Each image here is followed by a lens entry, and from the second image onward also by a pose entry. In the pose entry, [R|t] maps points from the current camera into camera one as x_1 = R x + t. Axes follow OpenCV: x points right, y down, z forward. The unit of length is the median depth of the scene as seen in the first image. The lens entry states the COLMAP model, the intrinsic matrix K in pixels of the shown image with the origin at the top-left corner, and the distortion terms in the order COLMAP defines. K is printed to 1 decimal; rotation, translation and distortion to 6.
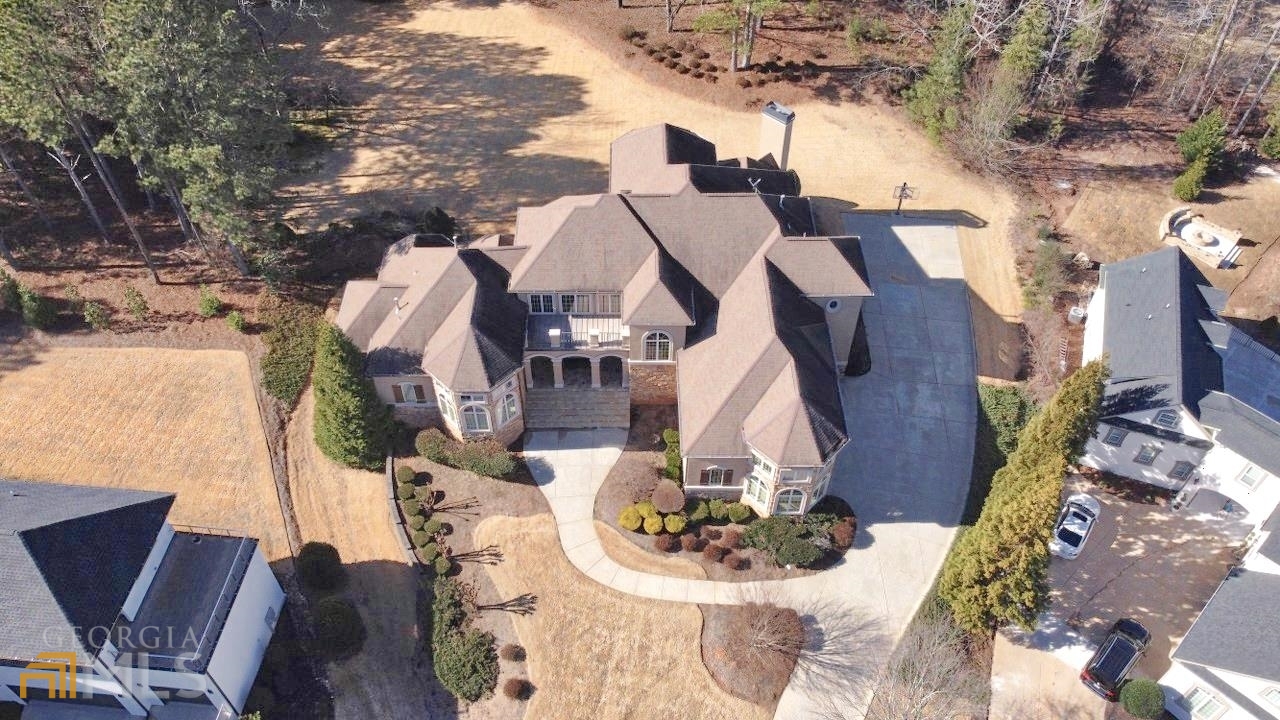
lens RADIAL K [[969.0, 0, 638.5], [0, 969.0, 351.8], [0, 0, 1]] dist [0.002595, -0.002534]
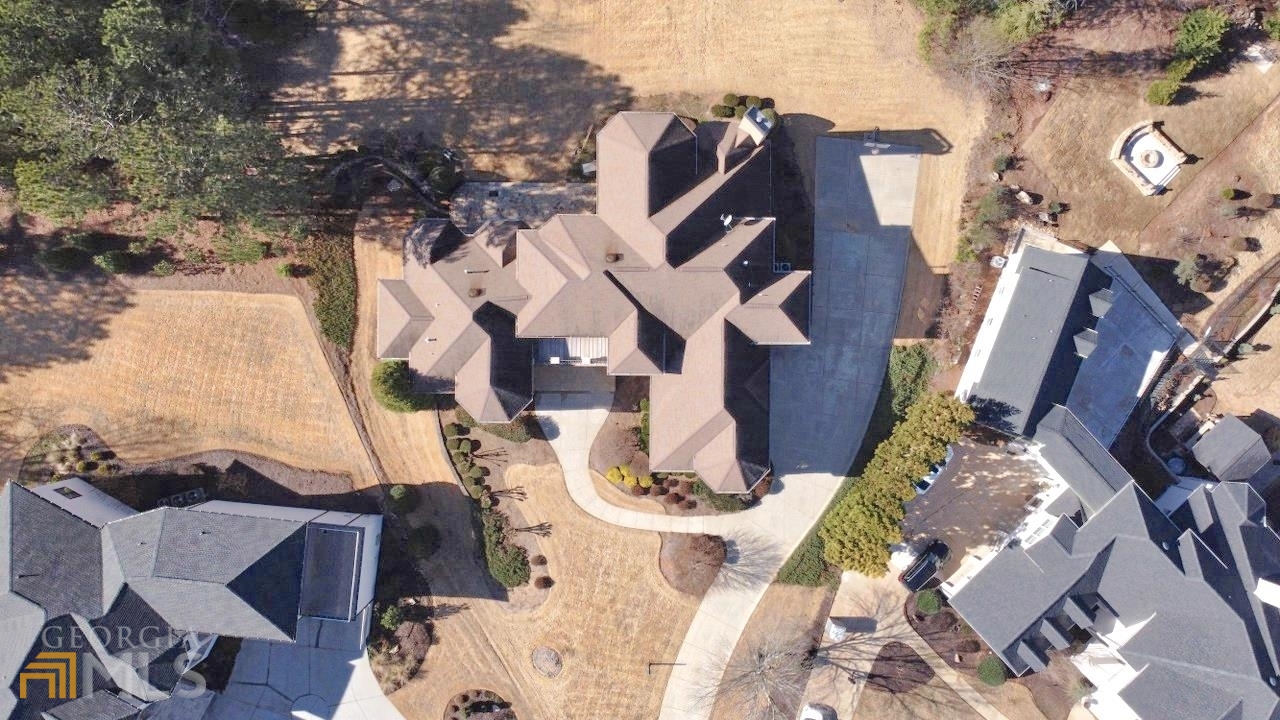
lens RADIAL K [[969.0, 0, 638.5], [0, 969.0, 354.9], [0, 0, 1]] dist [0.002595, -0.002534]
pose [[0.999886, 0.014727, 0.003325, 0.018608], [-0.013042, 0.731631, 0.681577, -0.883408], [0.007605, -0.681542, 0.731739, 0.075916]]
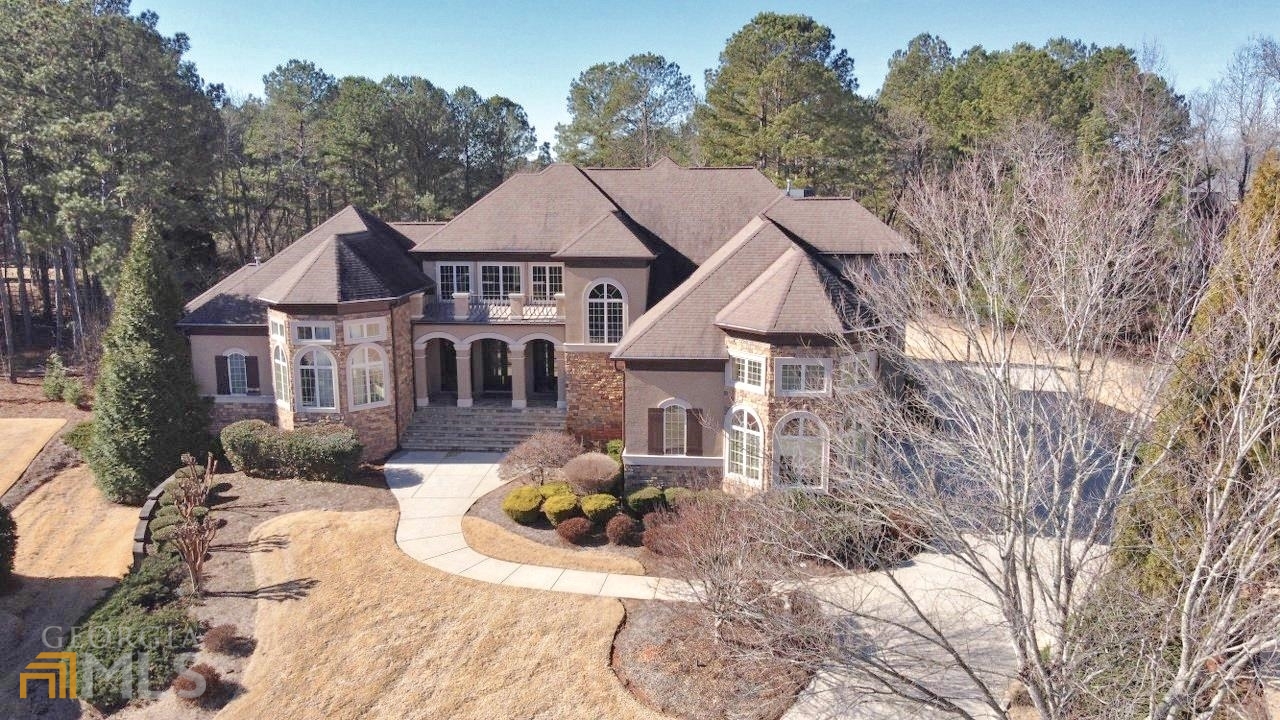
lens RADIAL K [[969.0, 0, 636.1], [0, 969.0, 354.4], [0, 0, 1]] dist [0.002595, -0.002534]
pose [[0.994751, 0.011060, -0.101723, 0.109388], [-0.070196, 0.797075, -0.599786, 0.420653], [0.074447, 0.603779, 0.793668, 0.475997]]
